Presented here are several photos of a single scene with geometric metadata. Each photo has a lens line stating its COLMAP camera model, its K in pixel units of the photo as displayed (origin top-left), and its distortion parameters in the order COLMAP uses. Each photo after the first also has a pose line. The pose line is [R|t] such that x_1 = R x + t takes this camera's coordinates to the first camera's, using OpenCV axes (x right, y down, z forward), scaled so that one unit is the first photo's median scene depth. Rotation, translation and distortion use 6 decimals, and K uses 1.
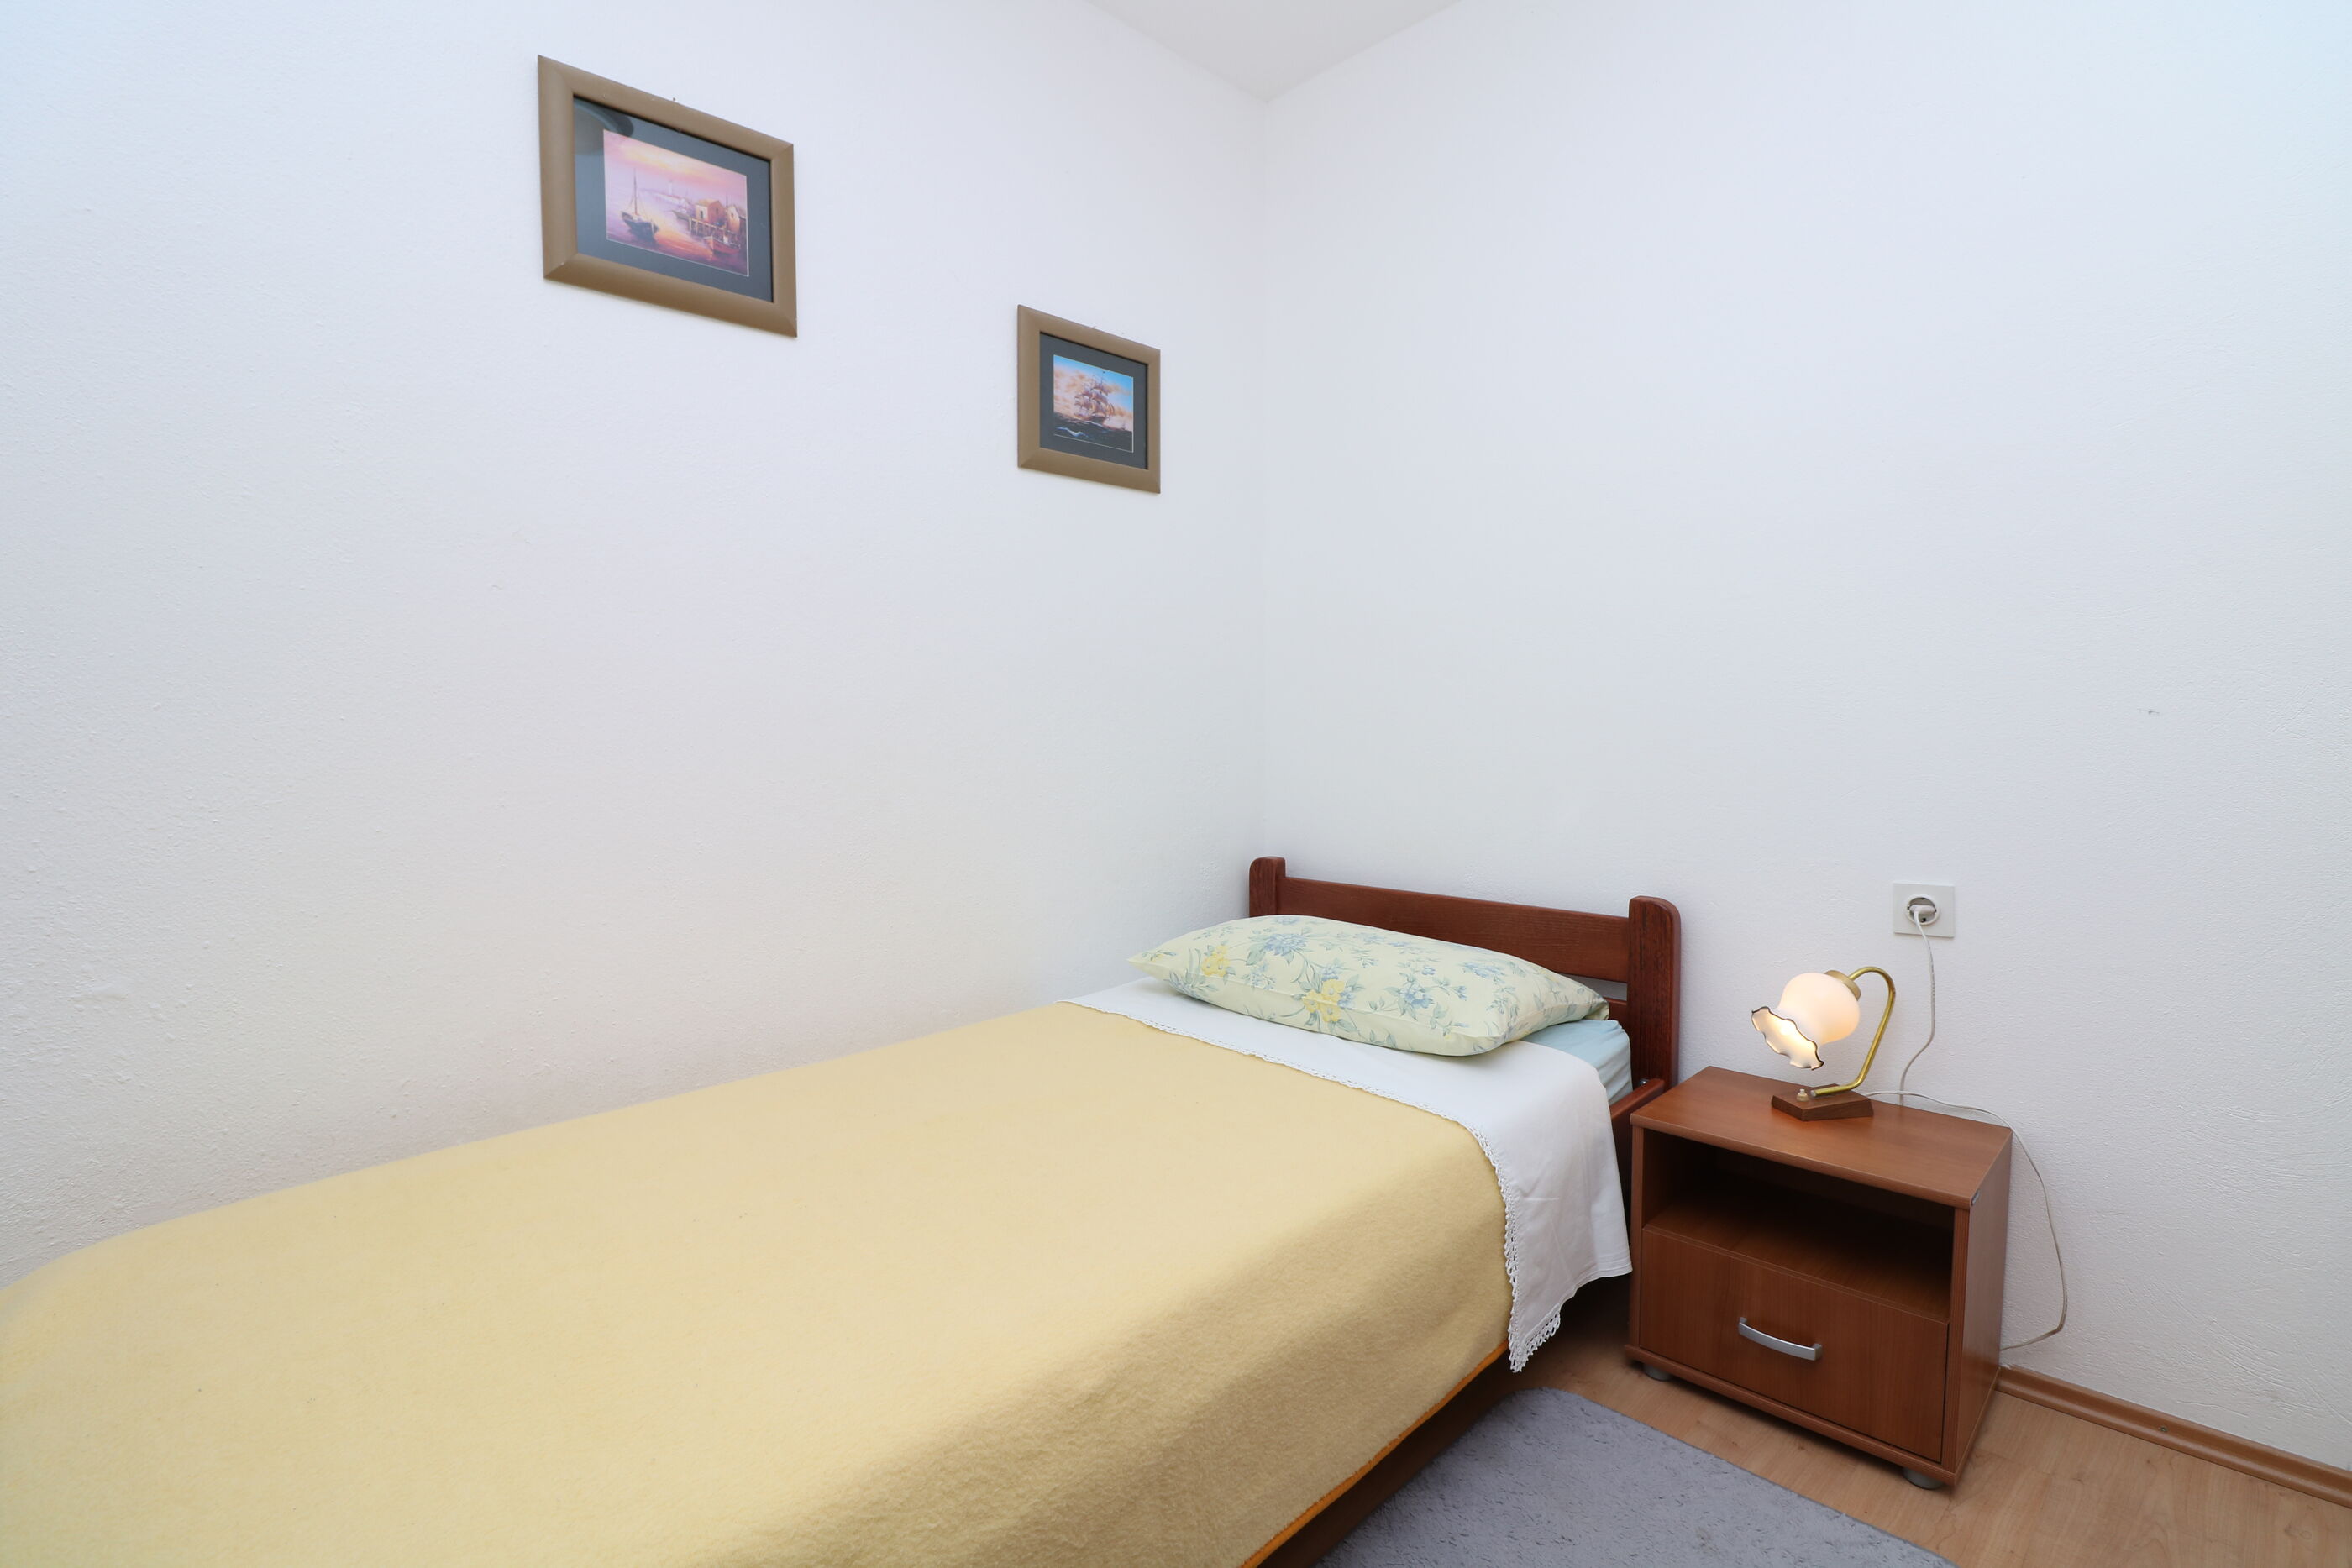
lens RADIAL K [[1097.2, 0, 1182.1], [0, 1097.2, 787.0], [0, 0, 1]] dist [-0.022728, -0.002595]
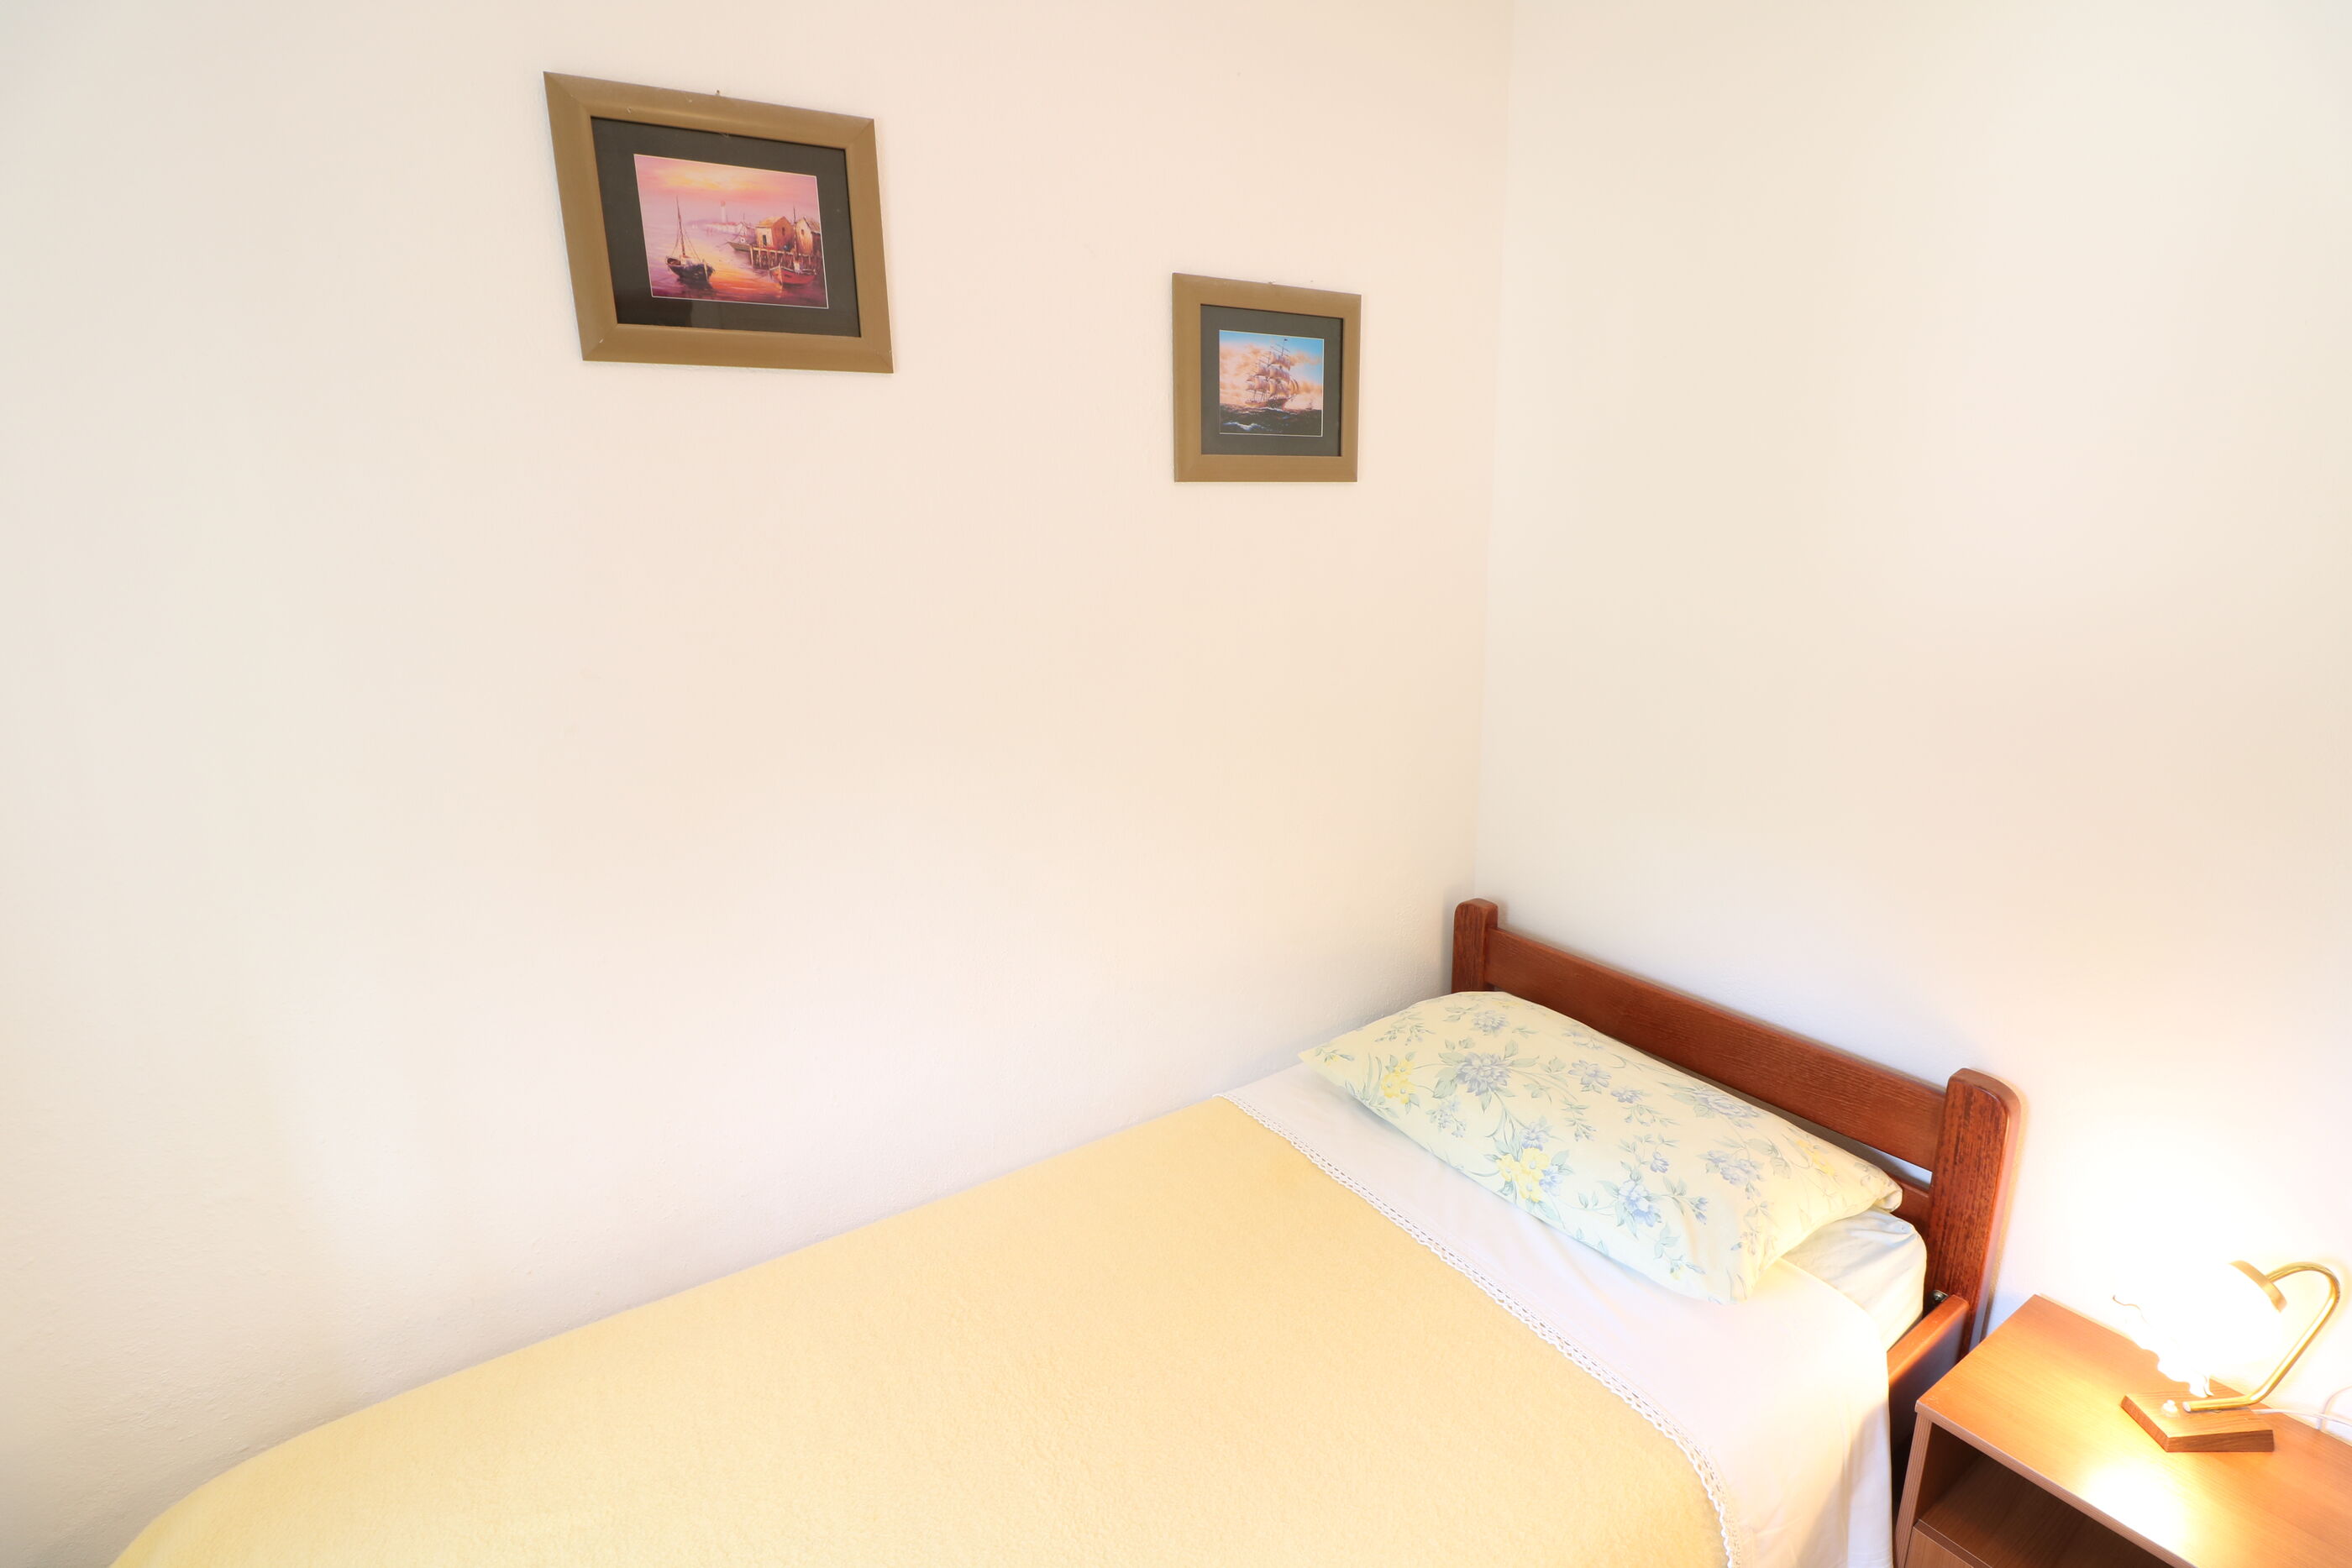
lens RADIAL K [[1097.2, 0, 1169.3], [0, 1097.2, 778.7], [0, 0, 1]] dist [-0.022728, -0.002595]
pose [[0.974449, 0.037502, -0.221455, 0.040289], [0.002161, 0.984351, 0.176205, -0.245438], [0.224598, -0.172181, 0.959119, 0.198224]]
